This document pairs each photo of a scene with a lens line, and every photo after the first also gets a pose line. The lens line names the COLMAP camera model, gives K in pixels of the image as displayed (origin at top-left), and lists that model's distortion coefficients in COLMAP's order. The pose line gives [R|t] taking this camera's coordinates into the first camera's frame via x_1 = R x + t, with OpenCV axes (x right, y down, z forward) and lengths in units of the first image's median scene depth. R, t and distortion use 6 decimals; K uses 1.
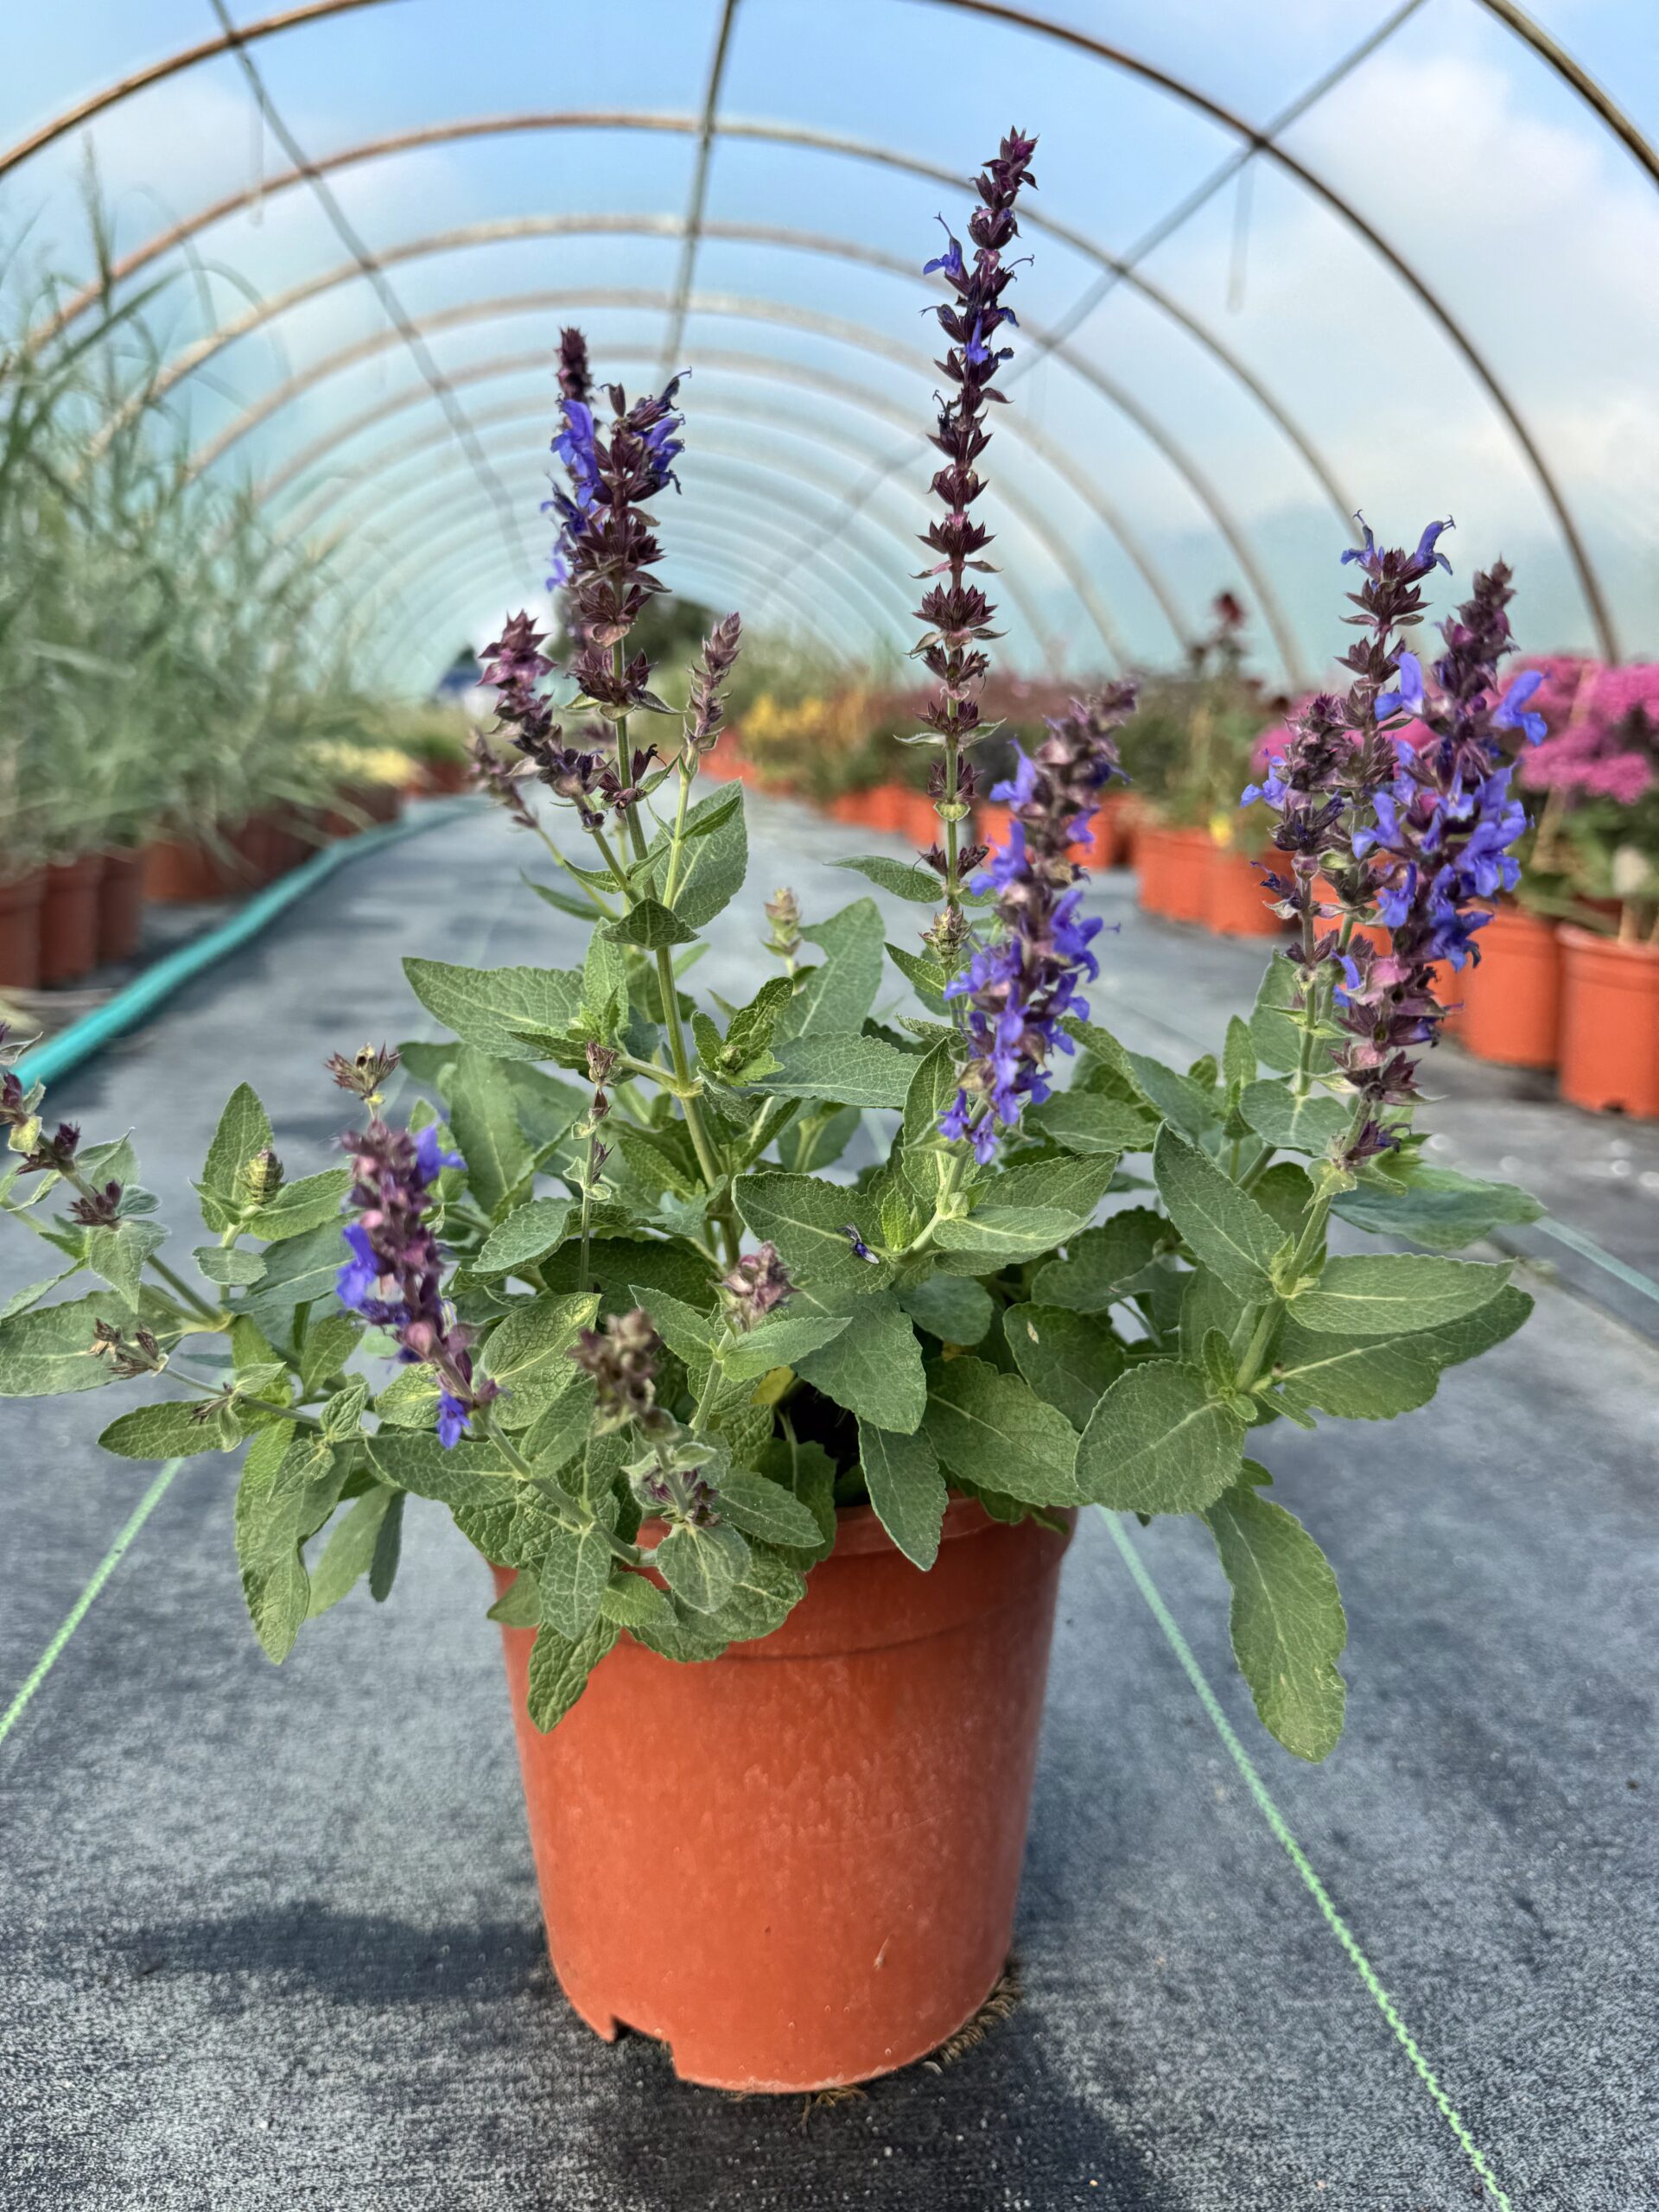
lens RADIAL K [[1594.4, 0, 836.0], [0, 1594.4, 1088.9], [0, 0, 1]] dist [-0.007165, -0.011679]
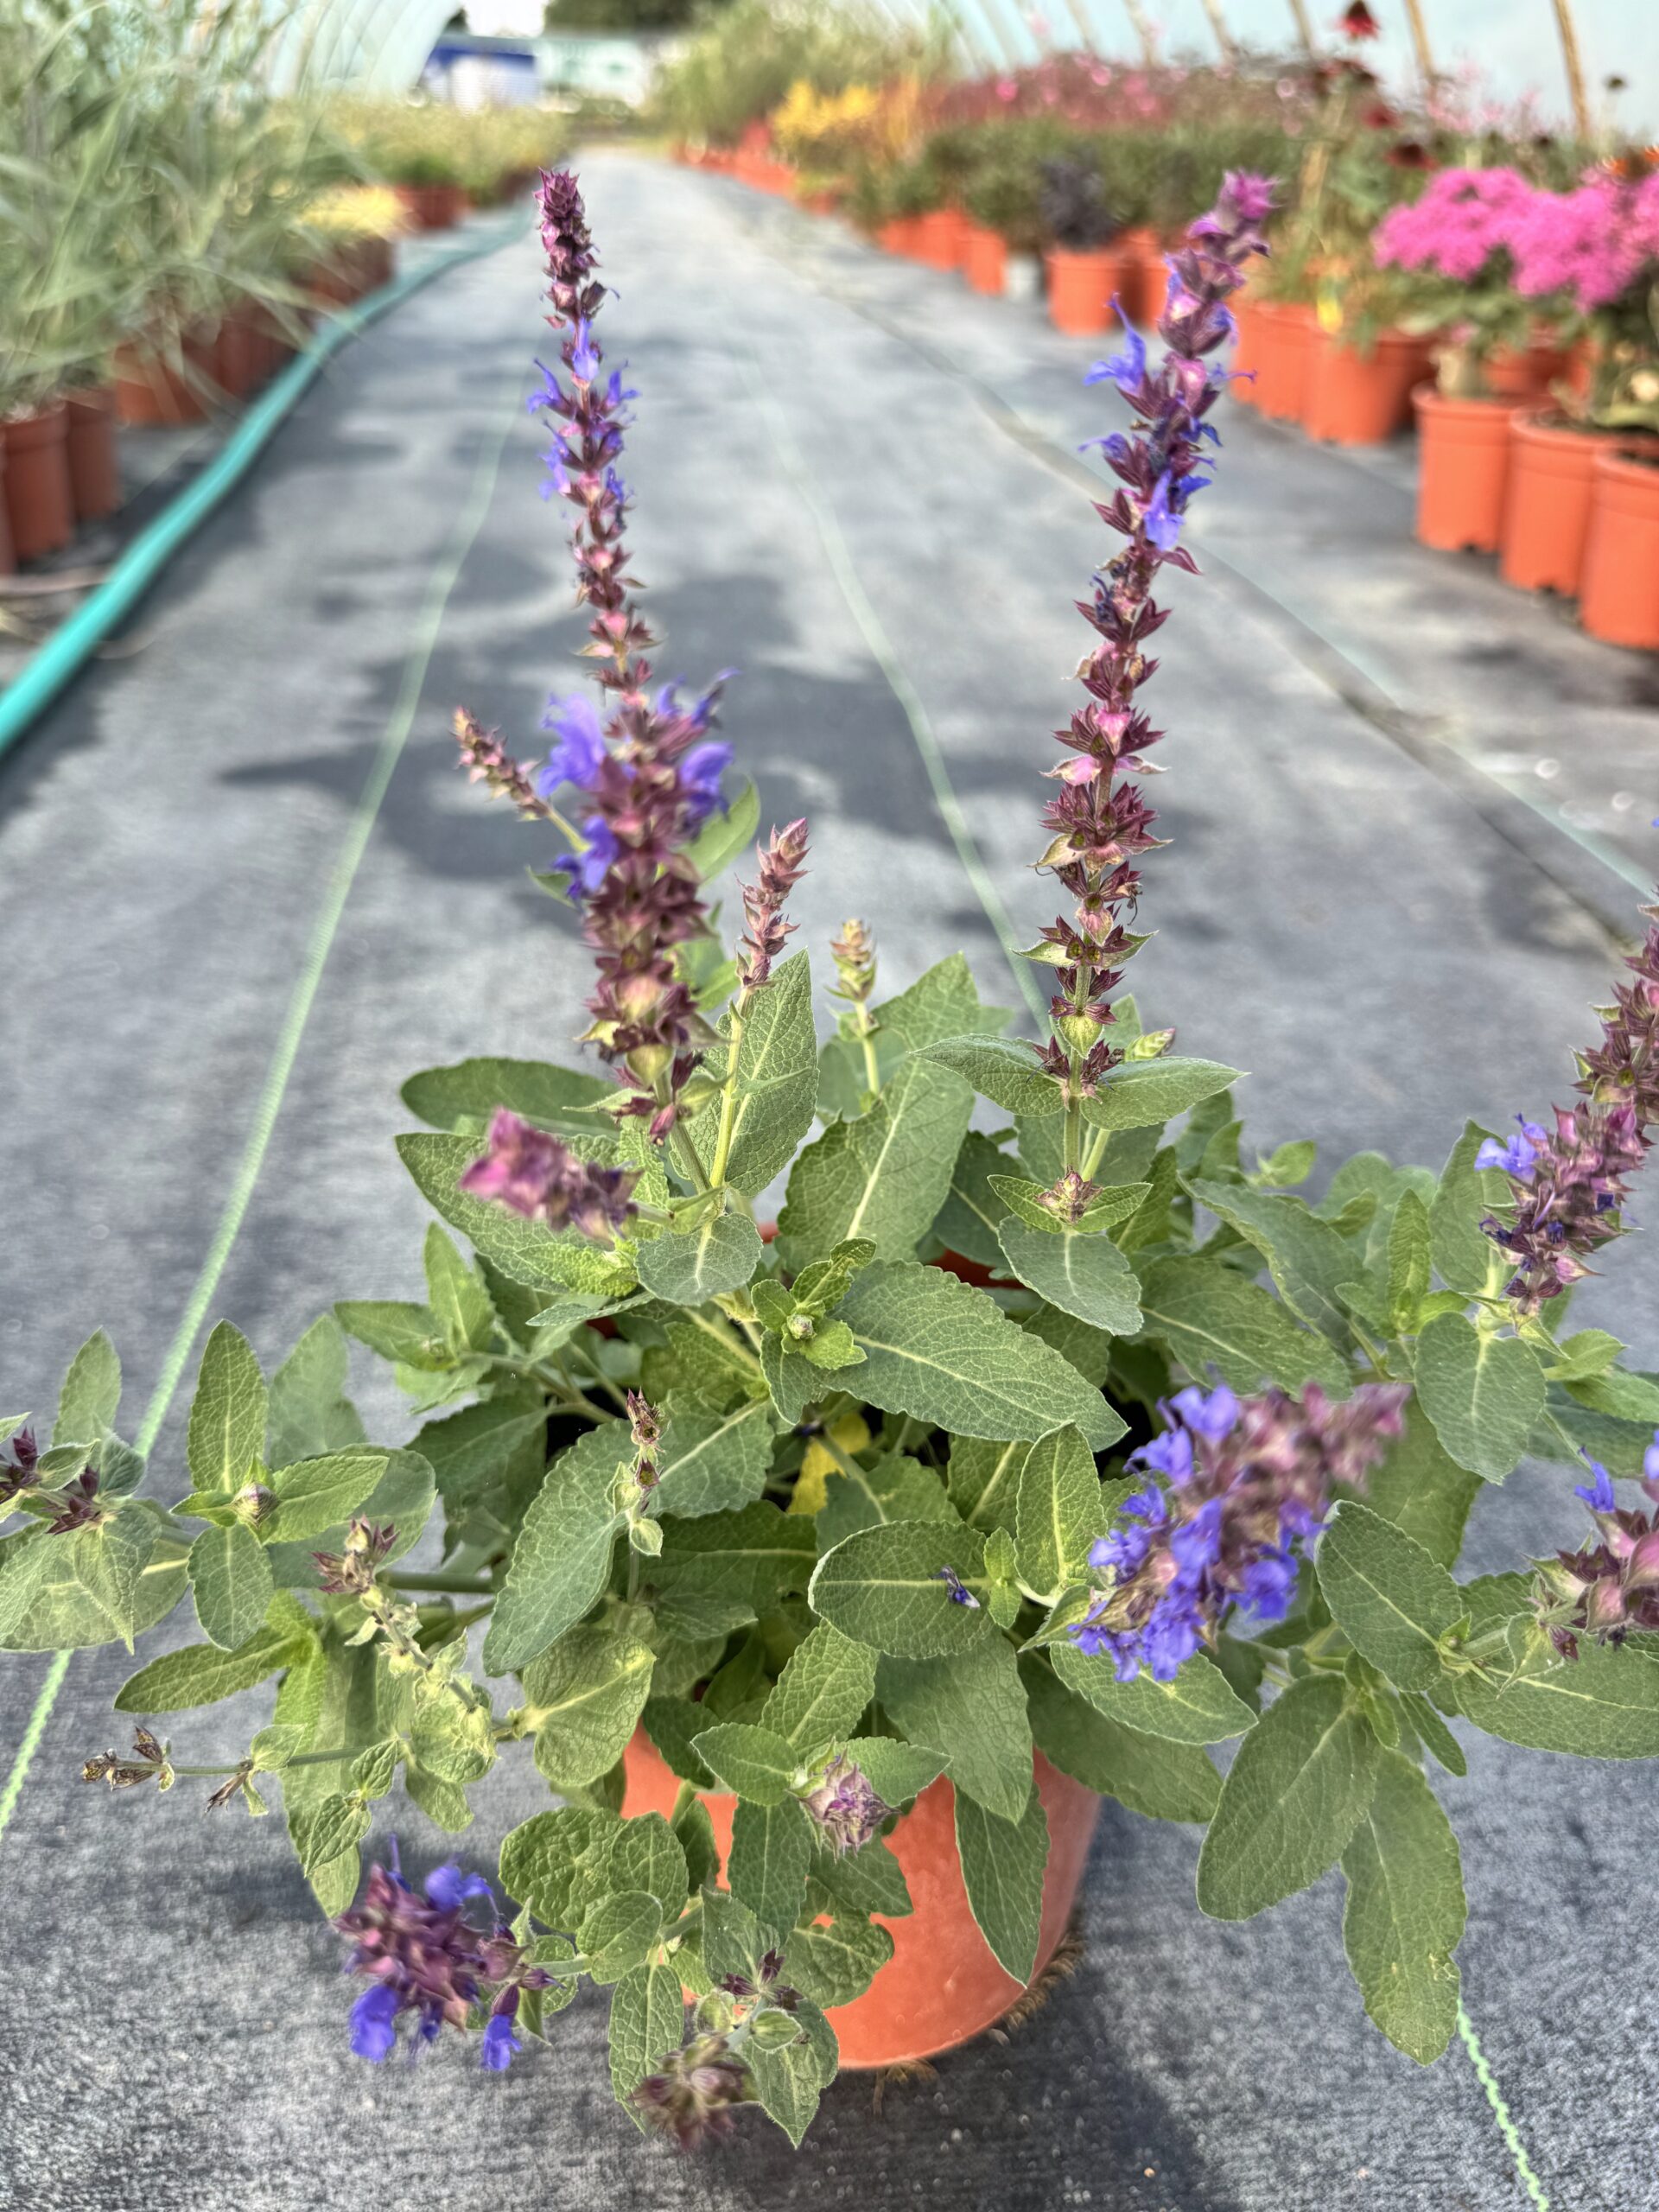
lens RADIAL K [[1619.1, 0, 848.2], [0, 1619.1, 1081.3], [0, 0, 1]] dist [-0.027678, 0.003502]
pose [[0.999812, 0.003897, -0.019008, -0.021086], [0.002395, 0.947350, 0.320192, -0.330073], [0.019255, -0.320177, 0.947162, 0.200076]]
